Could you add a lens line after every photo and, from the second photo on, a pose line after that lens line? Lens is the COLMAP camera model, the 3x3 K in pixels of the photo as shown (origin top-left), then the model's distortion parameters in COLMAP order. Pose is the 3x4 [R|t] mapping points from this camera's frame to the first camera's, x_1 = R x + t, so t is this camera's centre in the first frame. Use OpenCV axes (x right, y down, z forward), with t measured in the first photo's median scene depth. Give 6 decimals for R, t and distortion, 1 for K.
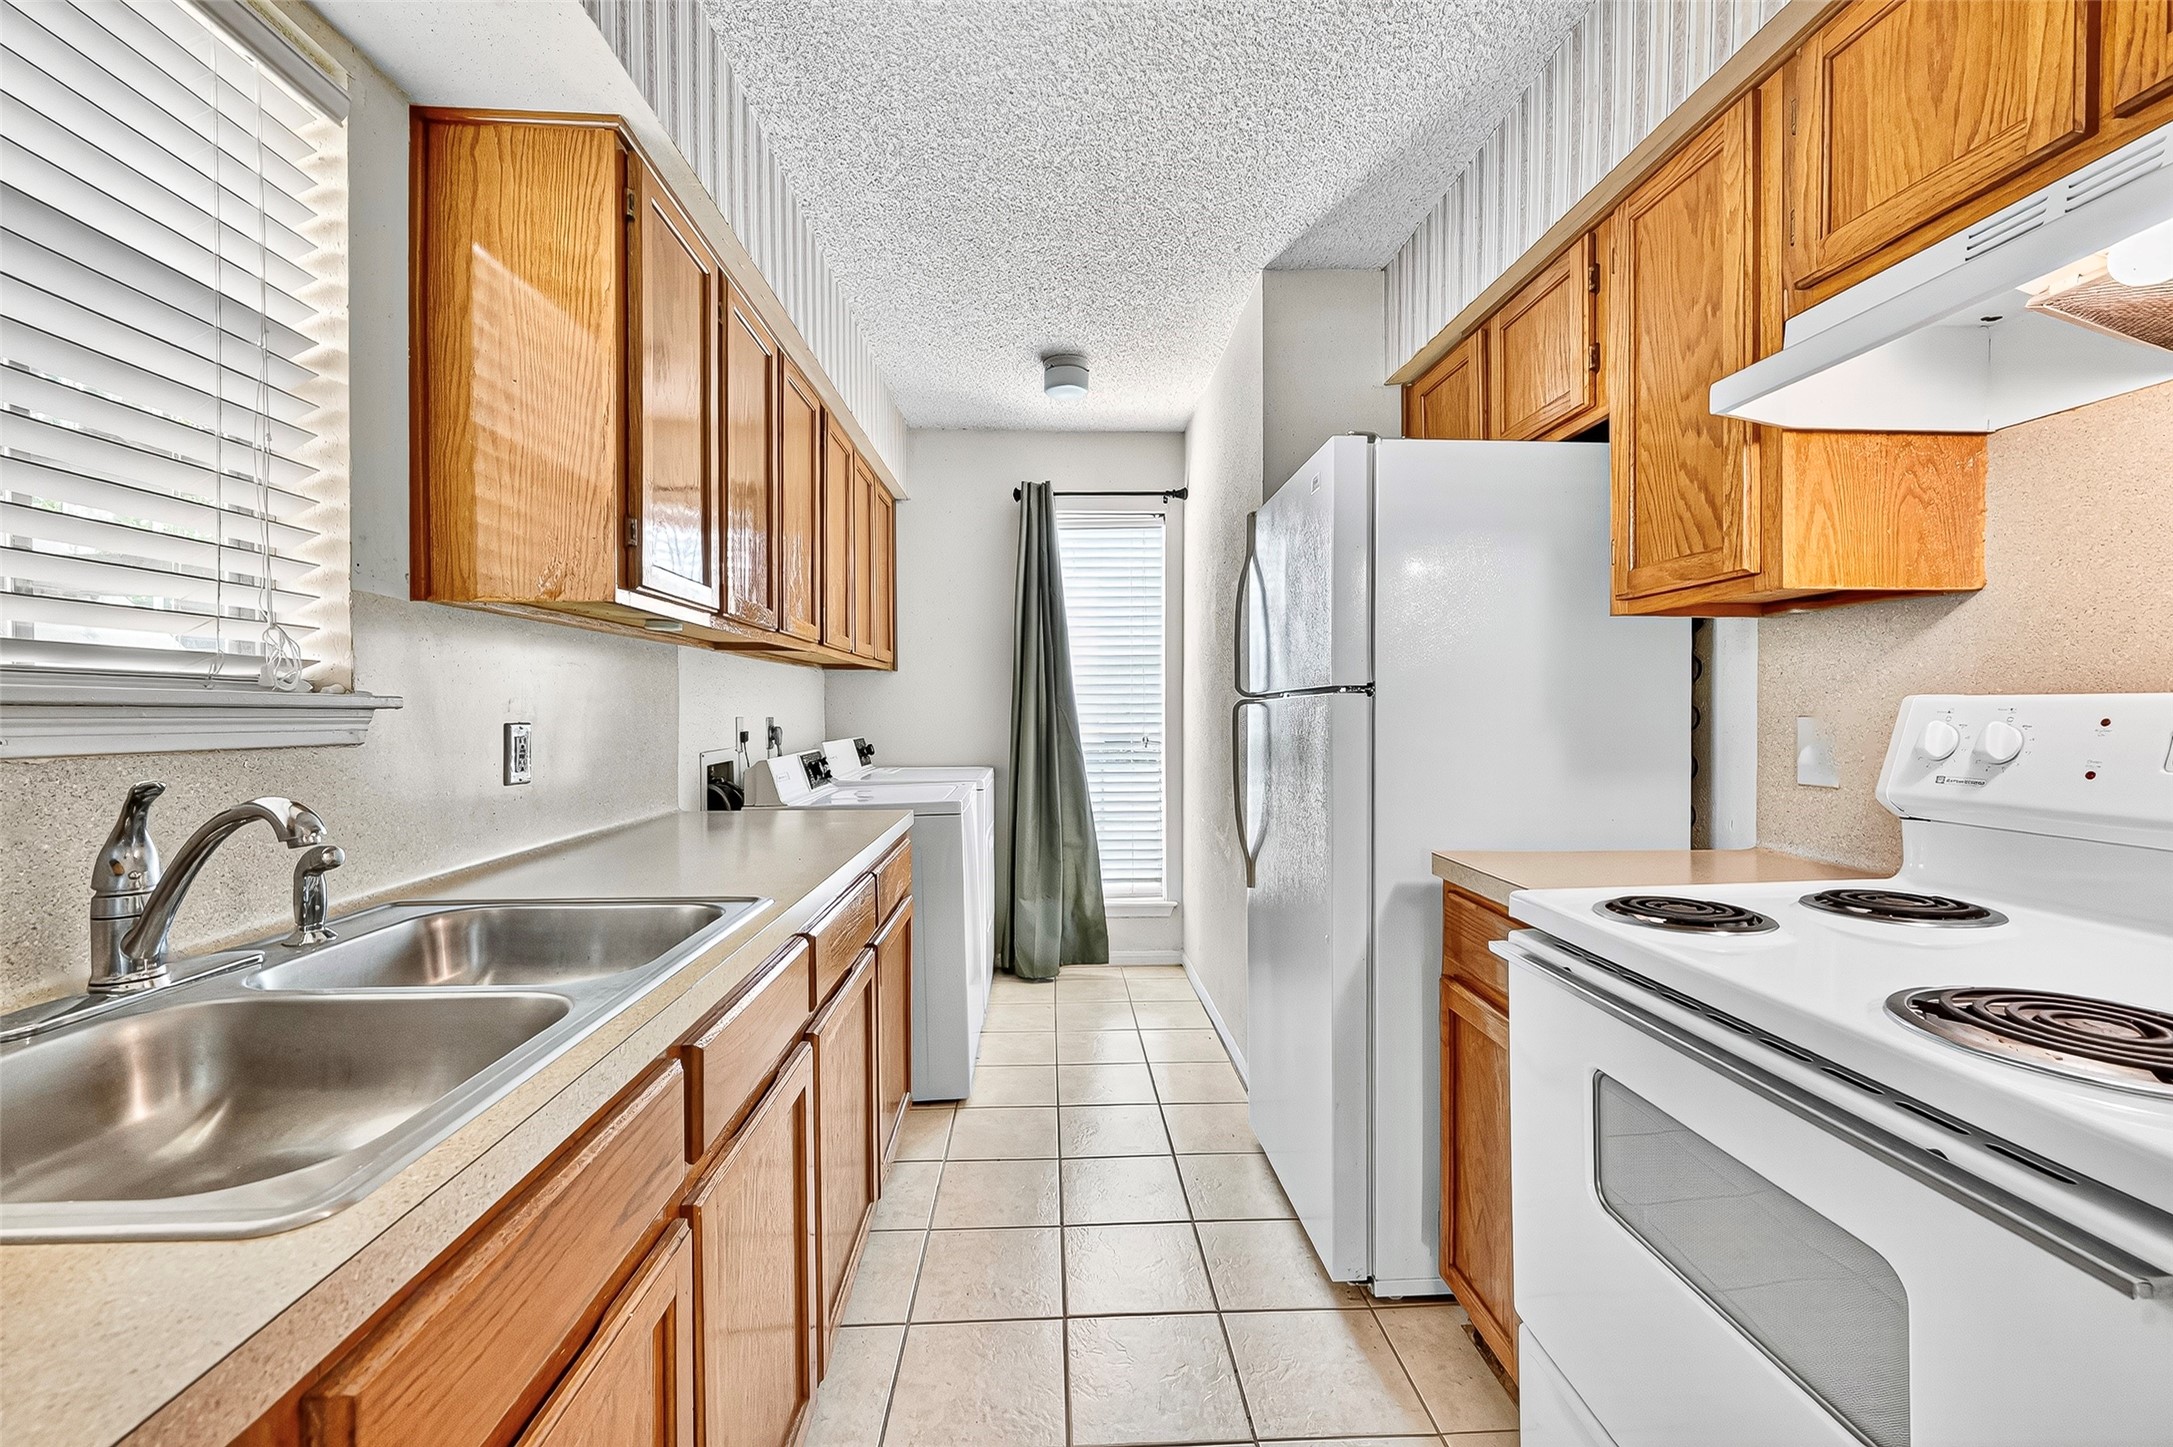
lens RADIAL K [[872.5, 0, 1086.5], [0, 872.5, 723.5], [0, 0, 1]] dist [-0.000010, -0.000196]
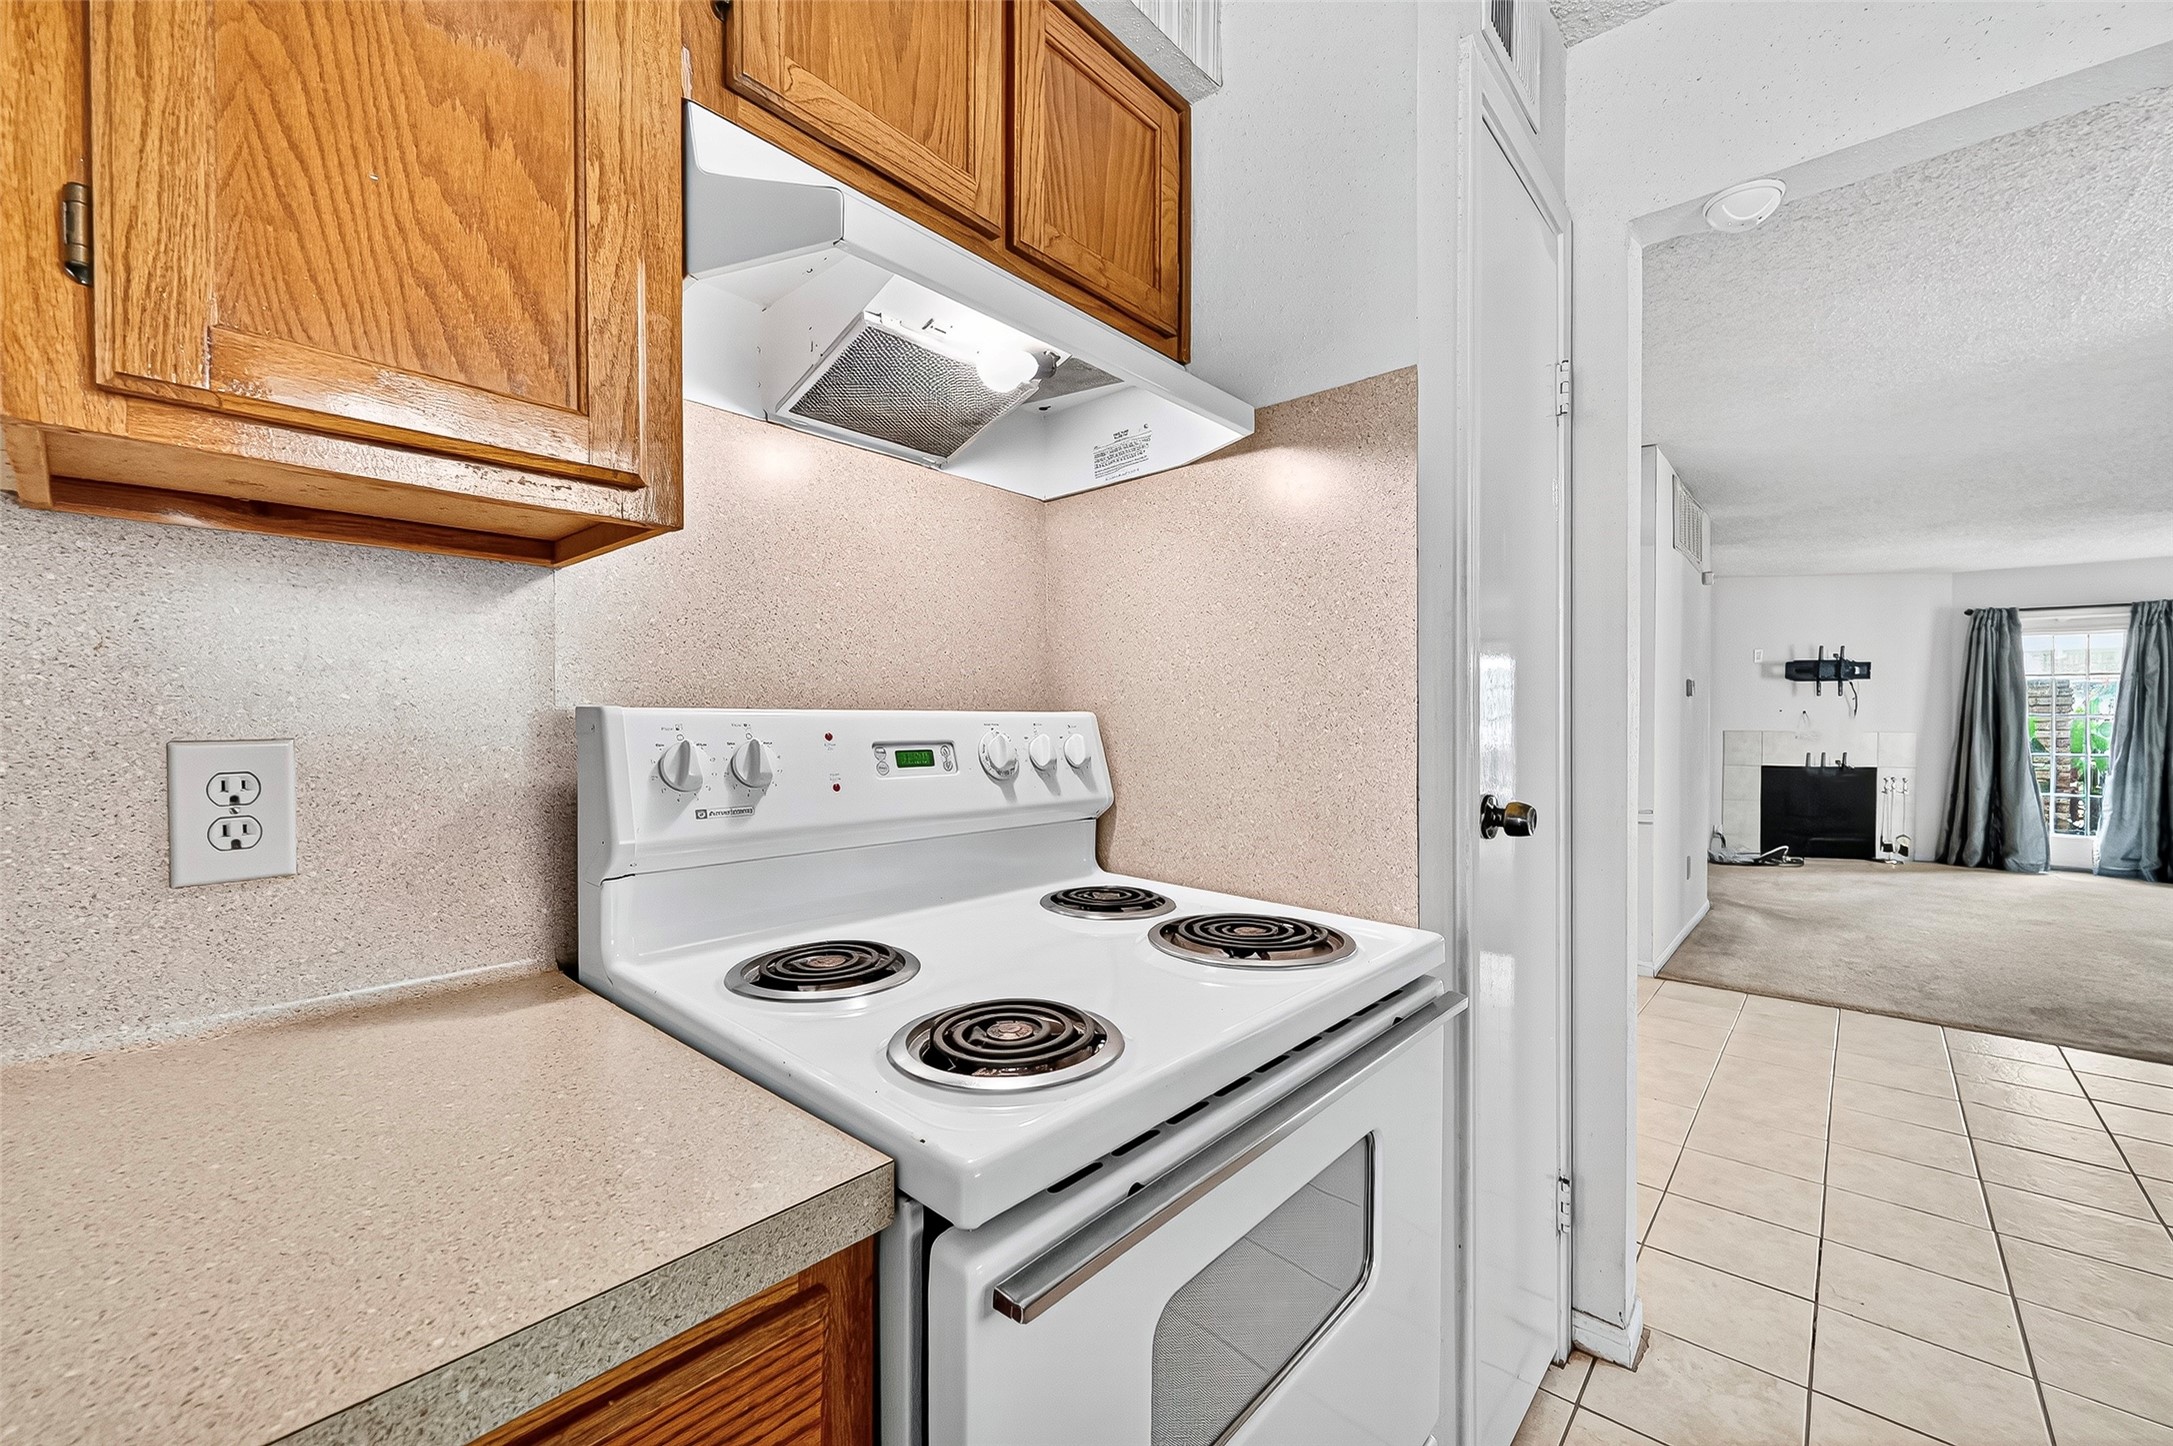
lens RADIAL K [[874.2, 0, 1116.6], [0, 874.2, 720.6], [0, 0, 1]] dist [0.000310, 0.000068]
pose [[-0.726426, -0.002699, 0.687239, 0.138208], [0.008089, 0.999889, 0.012477, -0.023222], [-0.687197, 0.014623, -0.726324, 1.126260]]
